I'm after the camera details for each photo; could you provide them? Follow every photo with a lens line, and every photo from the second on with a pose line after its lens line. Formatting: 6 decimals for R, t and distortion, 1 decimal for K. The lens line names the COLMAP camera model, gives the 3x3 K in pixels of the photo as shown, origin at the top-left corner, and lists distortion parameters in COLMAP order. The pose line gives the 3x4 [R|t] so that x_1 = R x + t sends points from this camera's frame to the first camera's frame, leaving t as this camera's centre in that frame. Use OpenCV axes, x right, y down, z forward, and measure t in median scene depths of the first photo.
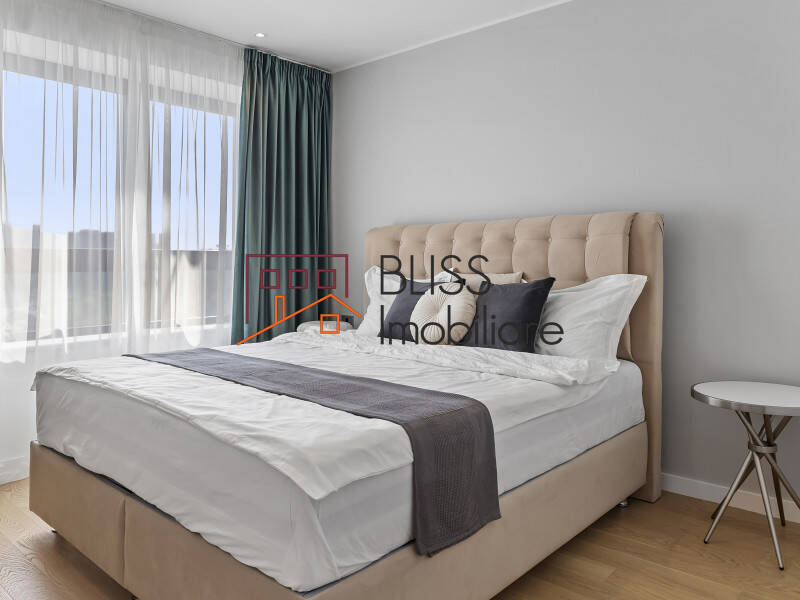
lens RADIAL K [[616.6, 0, 397.2], [0, 616.6, 257.0], [0, 0, 1]] dist [0.003601, 0.011444]
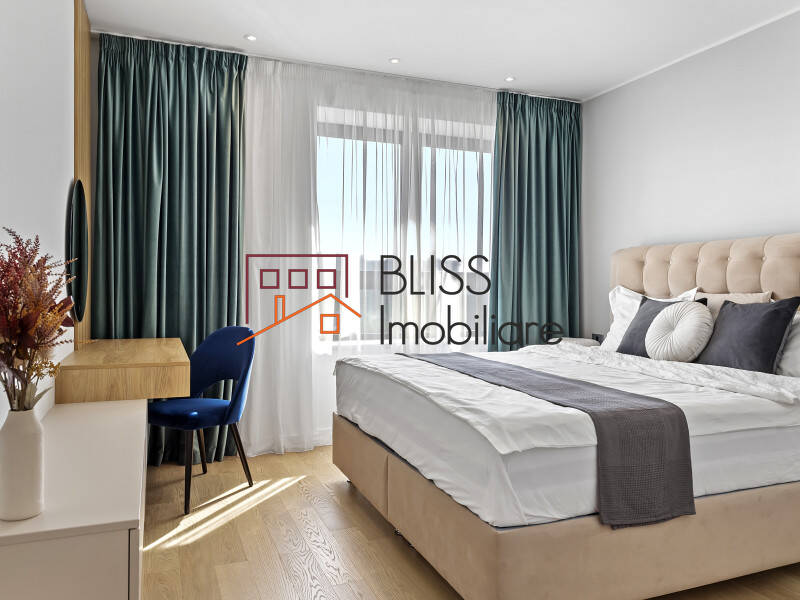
lens RADIAL K [[610.2, 0, 388.4], [0, 610.2, 297.7], [0, 0, 1]] dist [-0.001248, 0.002409]
pose [[0.892548, 0.017063, -0.450630, 0.114998], [-0.005262, 0.999610, 0.027427, 0.012653], [0.450922, -0.022109, 0.892289, -0.129672]]
